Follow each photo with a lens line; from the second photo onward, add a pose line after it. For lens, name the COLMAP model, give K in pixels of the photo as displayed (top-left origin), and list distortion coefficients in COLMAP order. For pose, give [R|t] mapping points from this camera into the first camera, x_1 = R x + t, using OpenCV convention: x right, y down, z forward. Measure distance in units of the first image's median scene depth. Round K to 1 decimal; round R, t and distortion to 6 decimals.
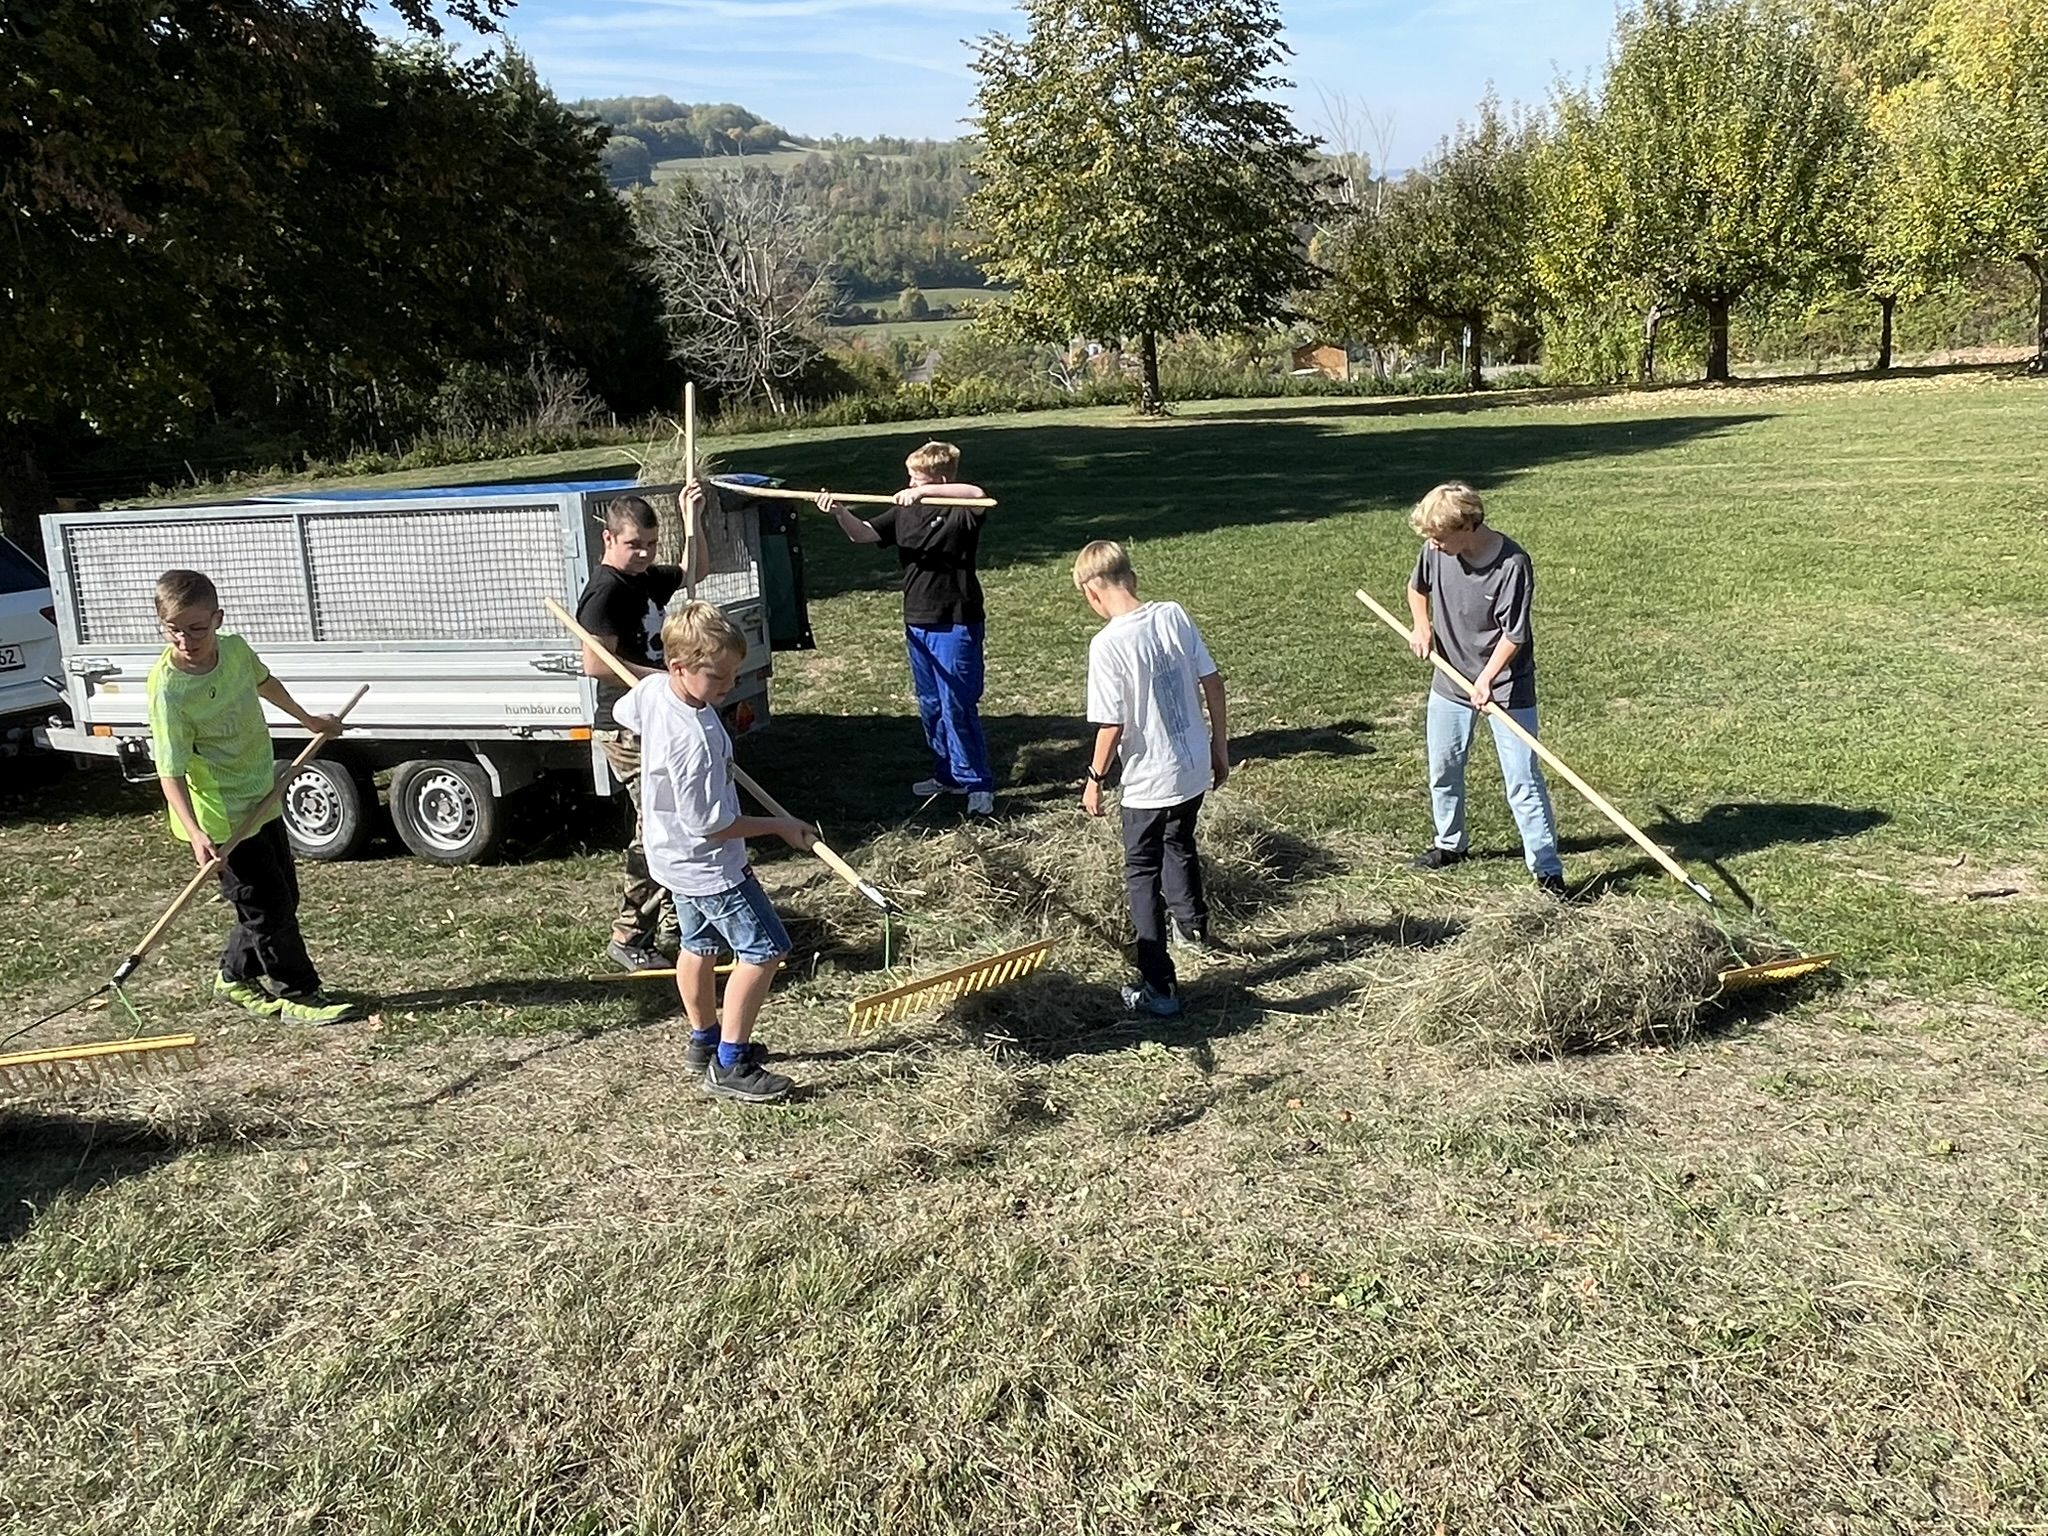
lens RADIAL K [[1541.6, 0, 1033.8], [0, 1541.6, 754.5], [0, 0, 1]] dist [0.061417, -0.094161]
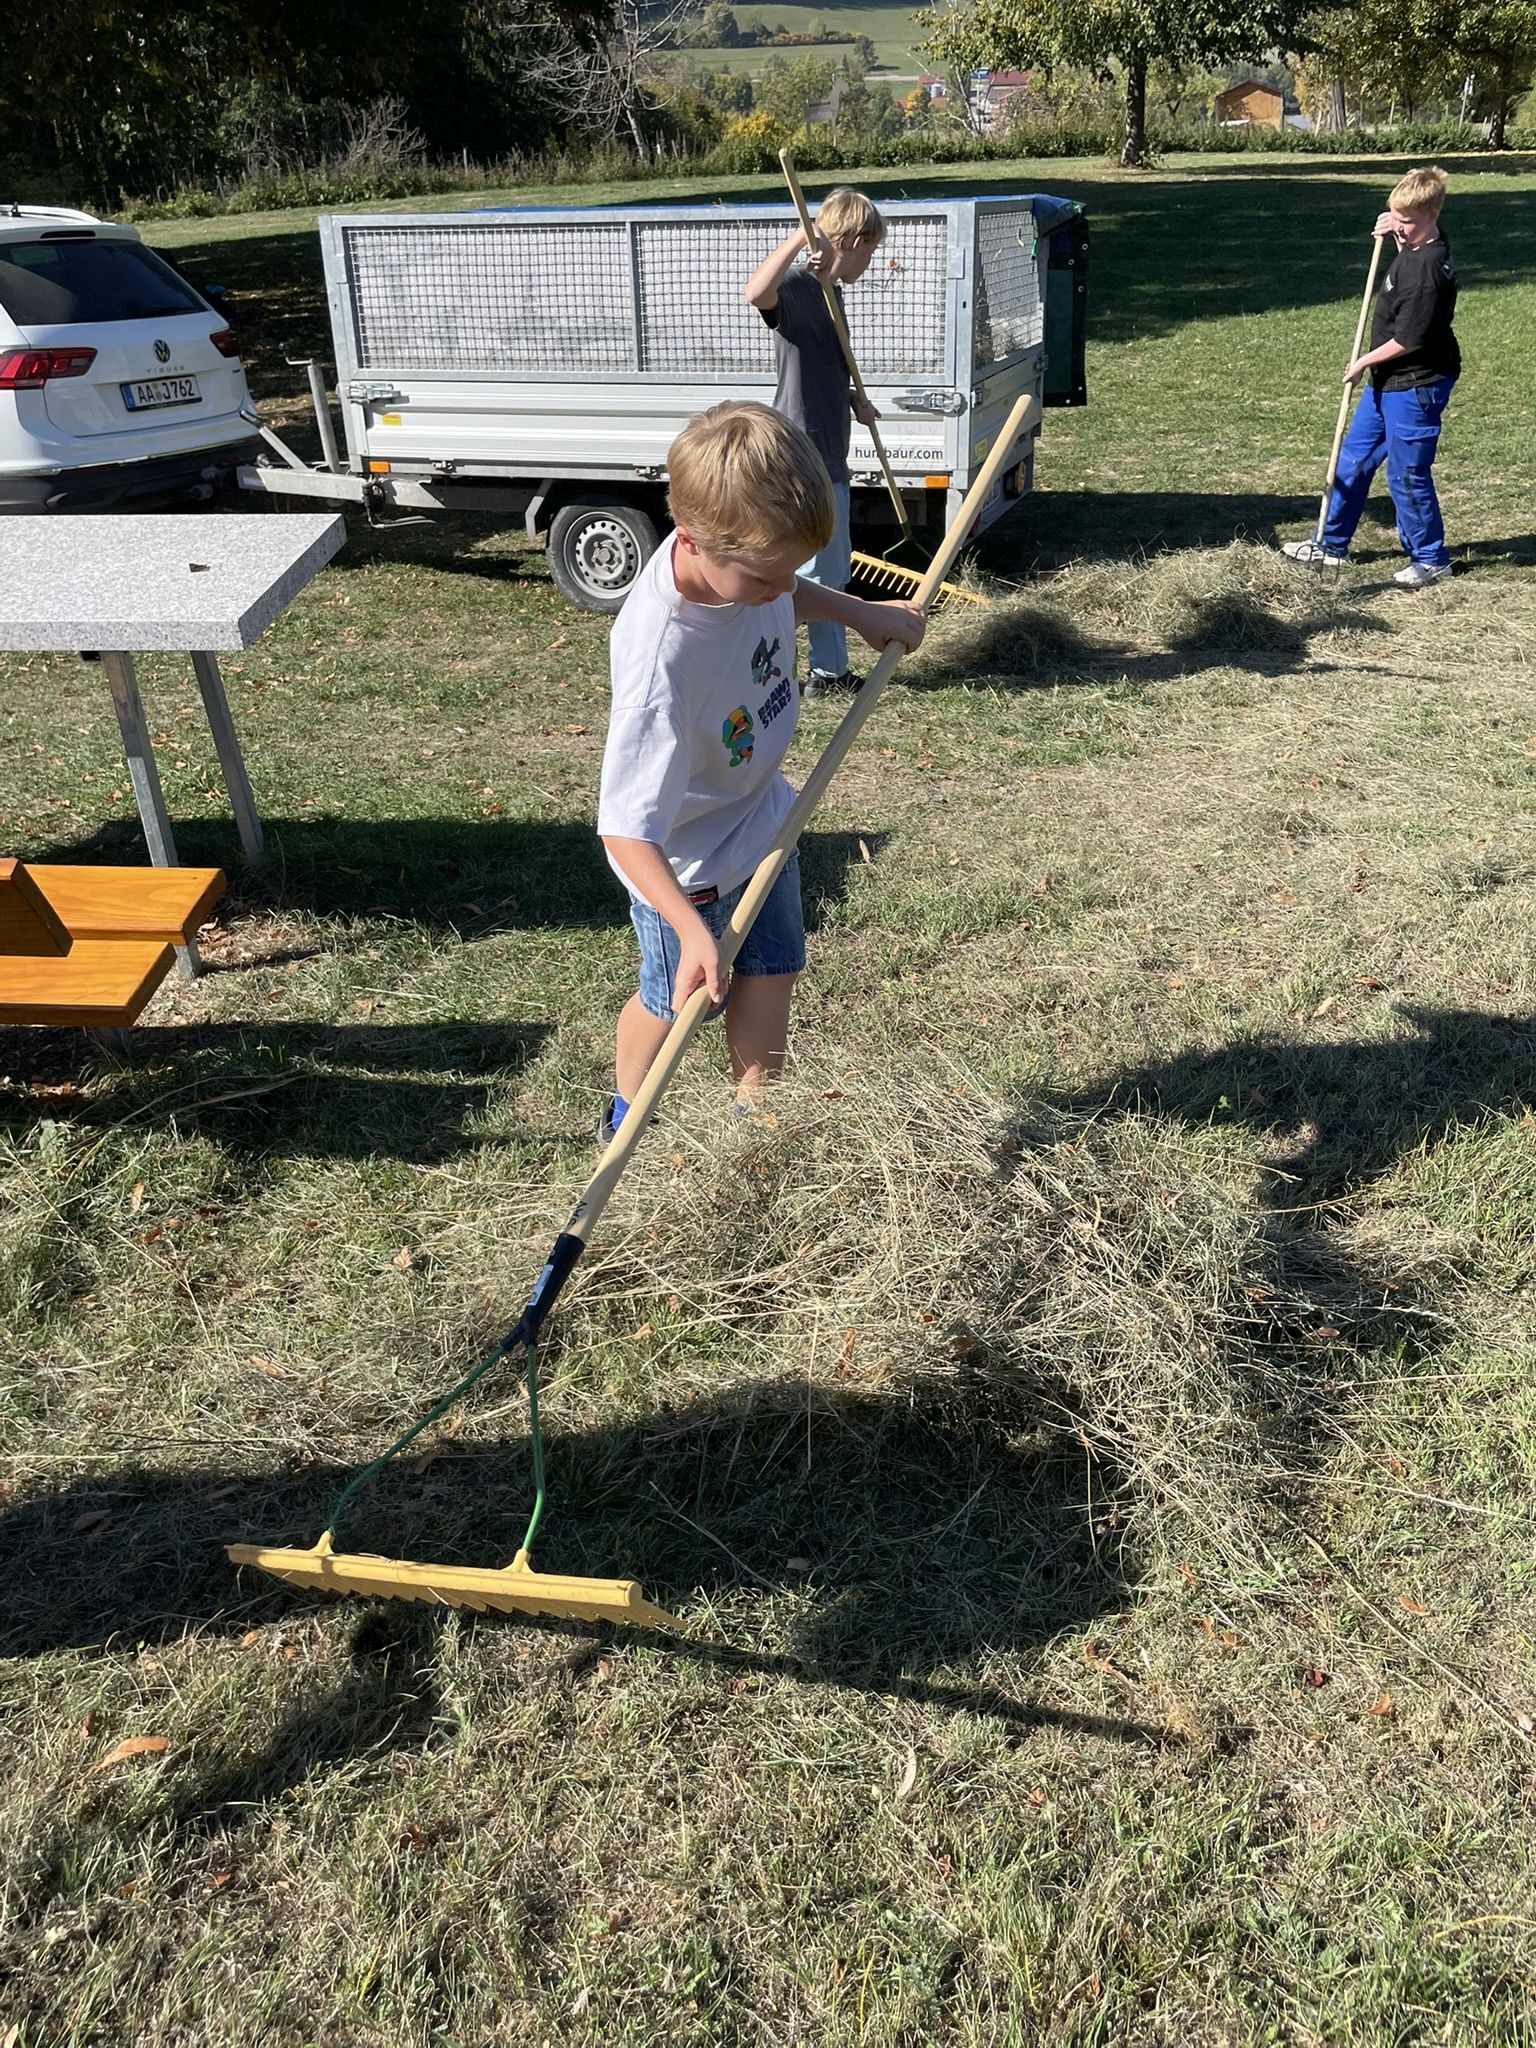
lens RADIAL K [[1665.9, 0, 808.9], [0, 1665.9, 1008.7], [0, 0, 1]] dist [0.041281, -0.014279]
pose [[0.999274, 0.036806, -0.009840, -0.261393], [-0.033341, 0.969795, 0.241632, 0.041457], [0.018436, -0.241129, 0.970318, -0.060533]]
